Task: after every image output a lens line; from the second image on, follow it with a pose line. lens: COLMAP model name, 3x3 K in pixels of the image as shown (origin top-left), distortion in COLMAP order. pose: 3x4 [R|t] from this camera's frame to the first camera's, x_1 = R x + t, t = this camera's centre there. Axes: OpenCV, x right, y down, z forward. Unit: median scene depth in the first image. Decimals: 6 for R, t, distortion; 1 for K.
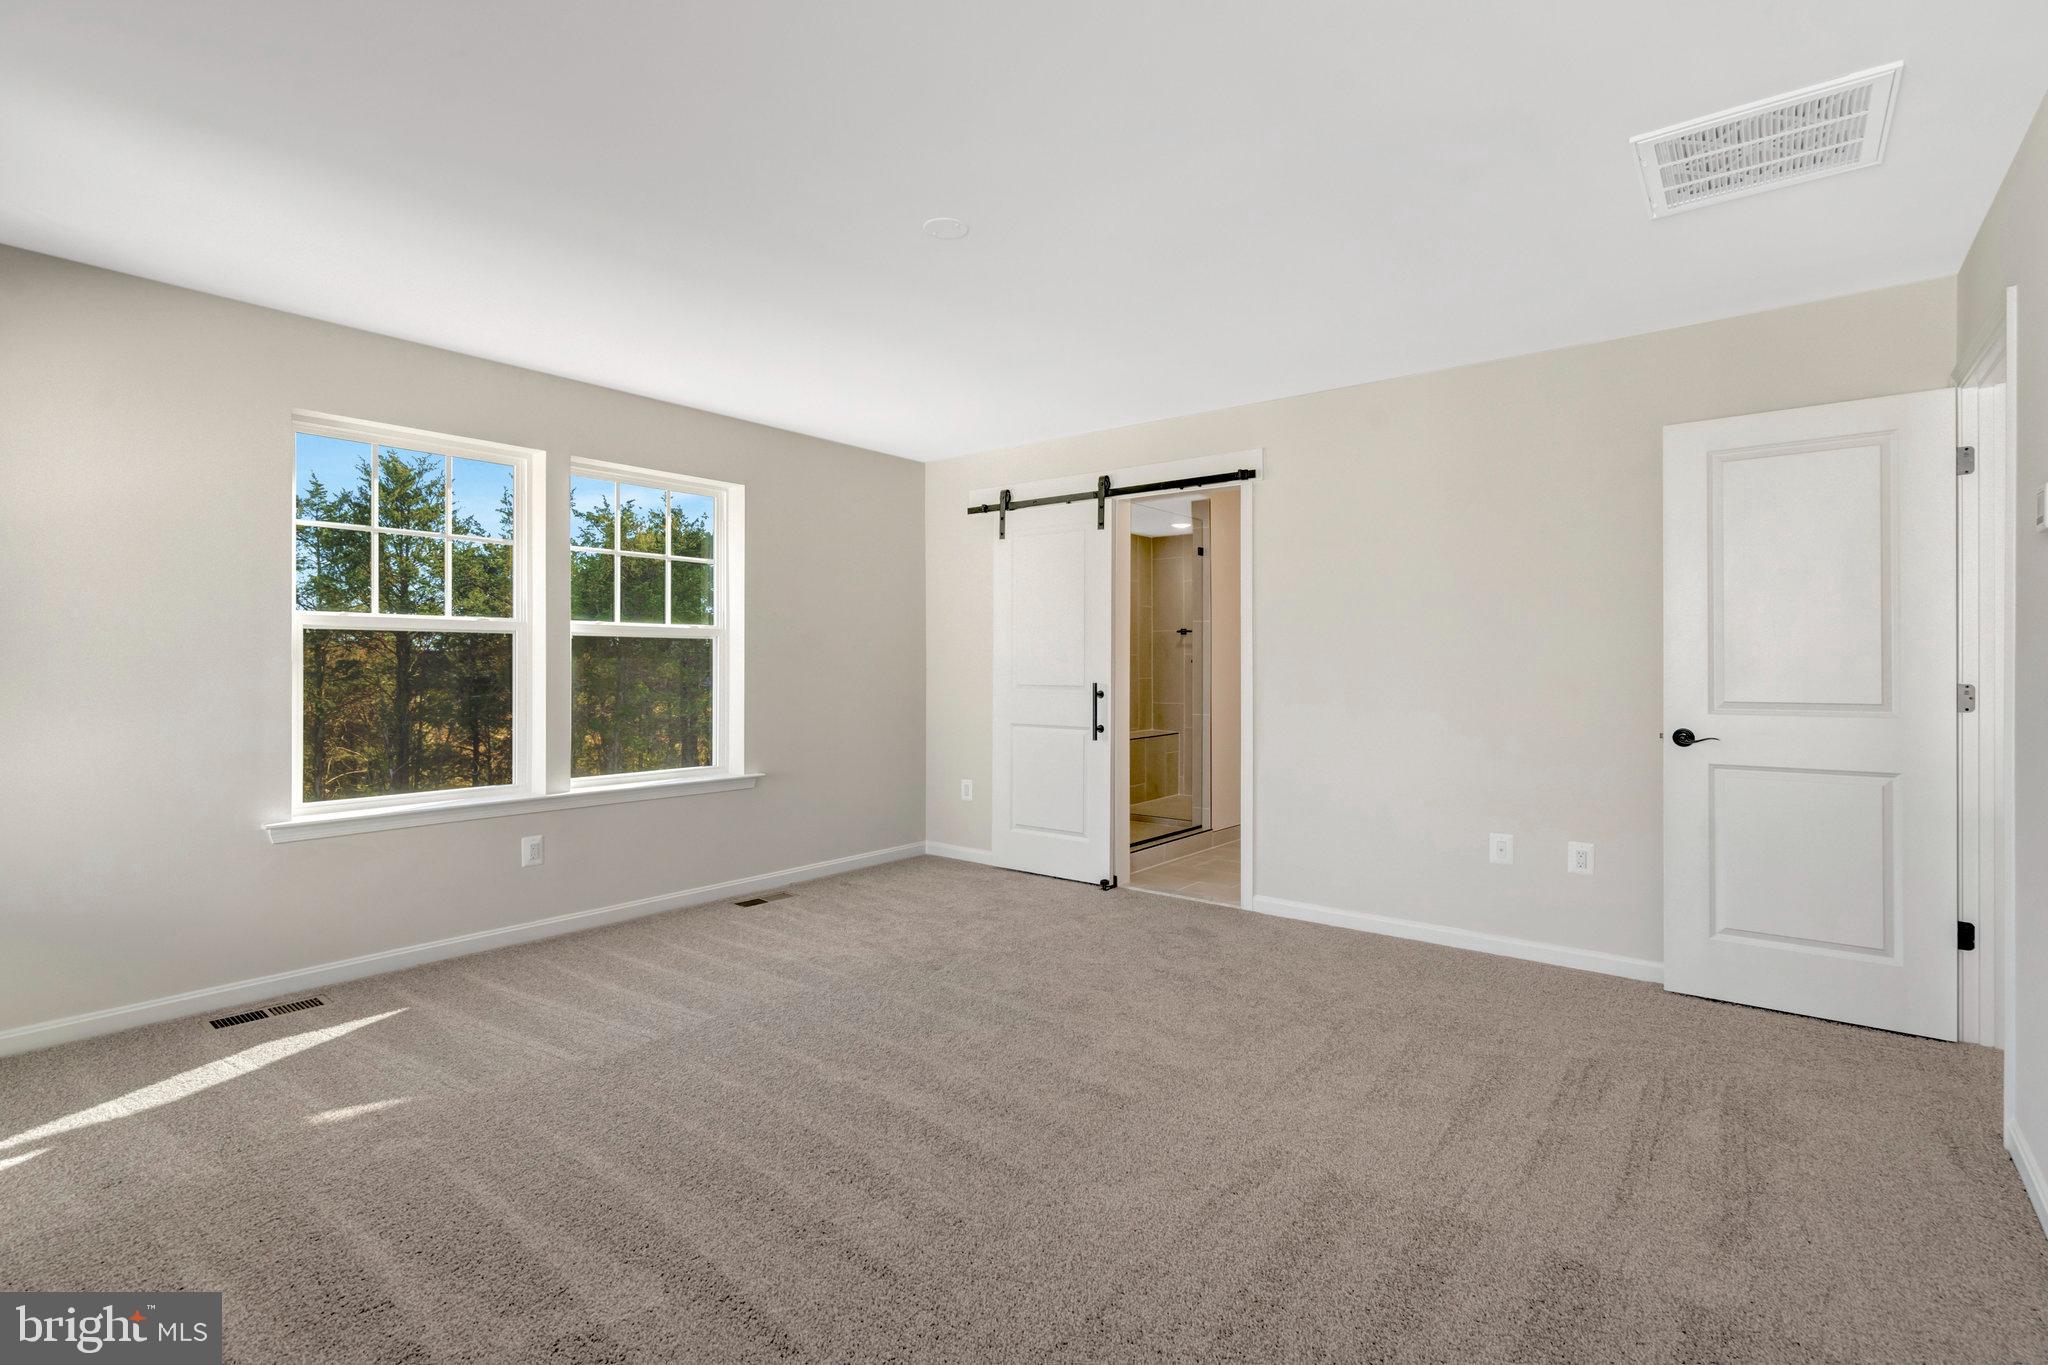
lens RADIAL K [[940.9, 0, 1024.7], [0, 940.9, 664.7], [0, 0, 1]] dist [-0.000210, 0.000267]
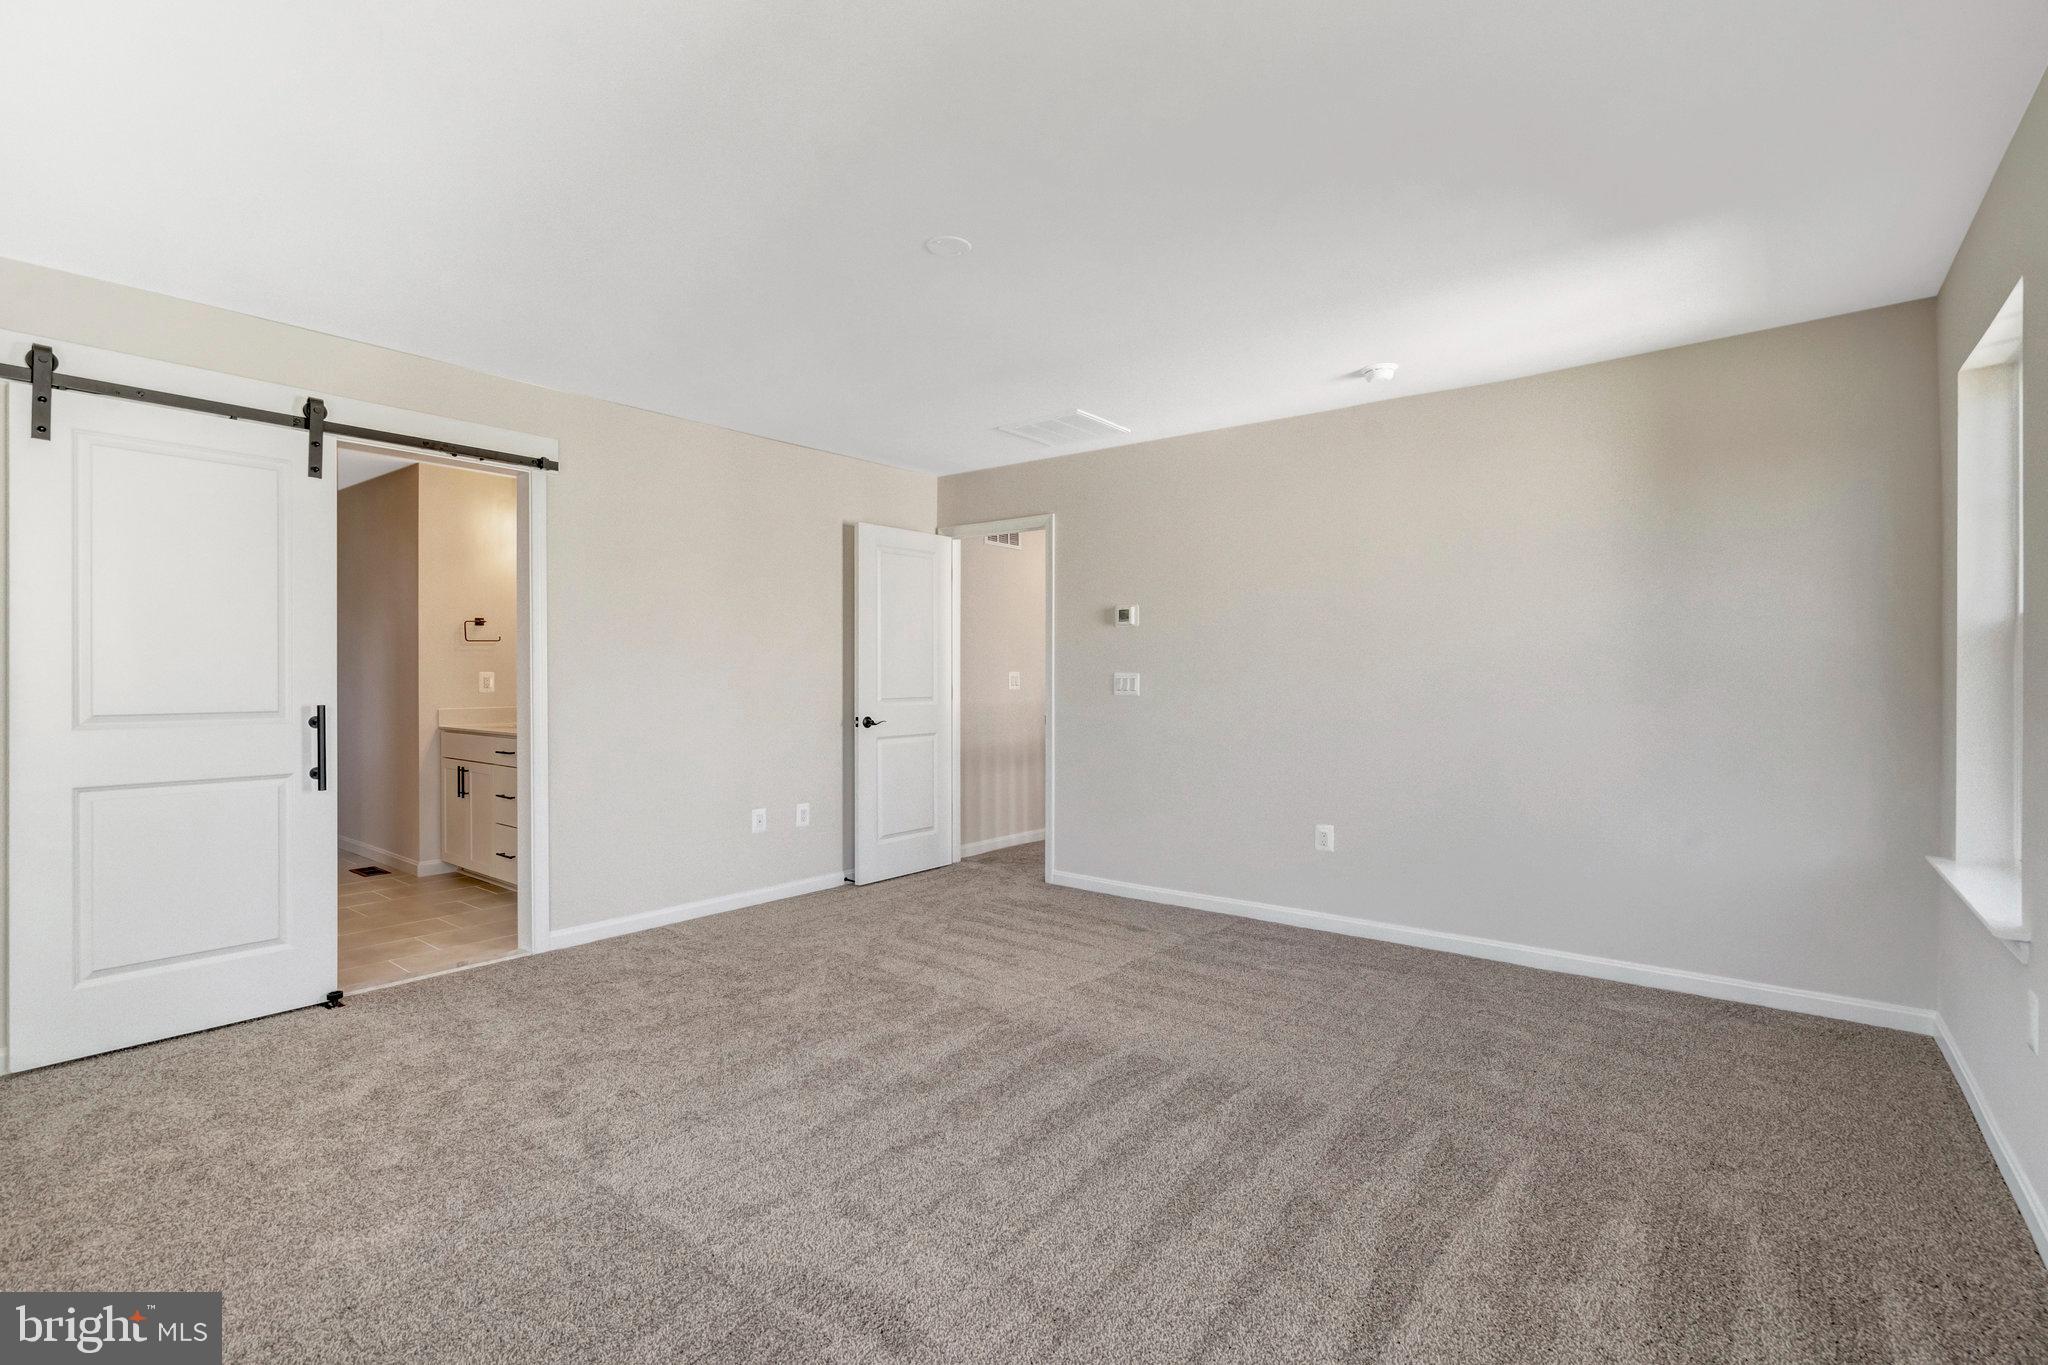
lens RADIAL K [[940.9, 0, 1024.7], [0, 940.9, 664.7], [0, 0, 1]] dist [-0.000210, 0.000267]
pose [[-0.000182, 0.009546, 0.999954, -0.600319], [-0.000424, 0.999954, -0.009546, -0.003116], [-1.000000, -0.000425, -0.000178, 0.498076]]
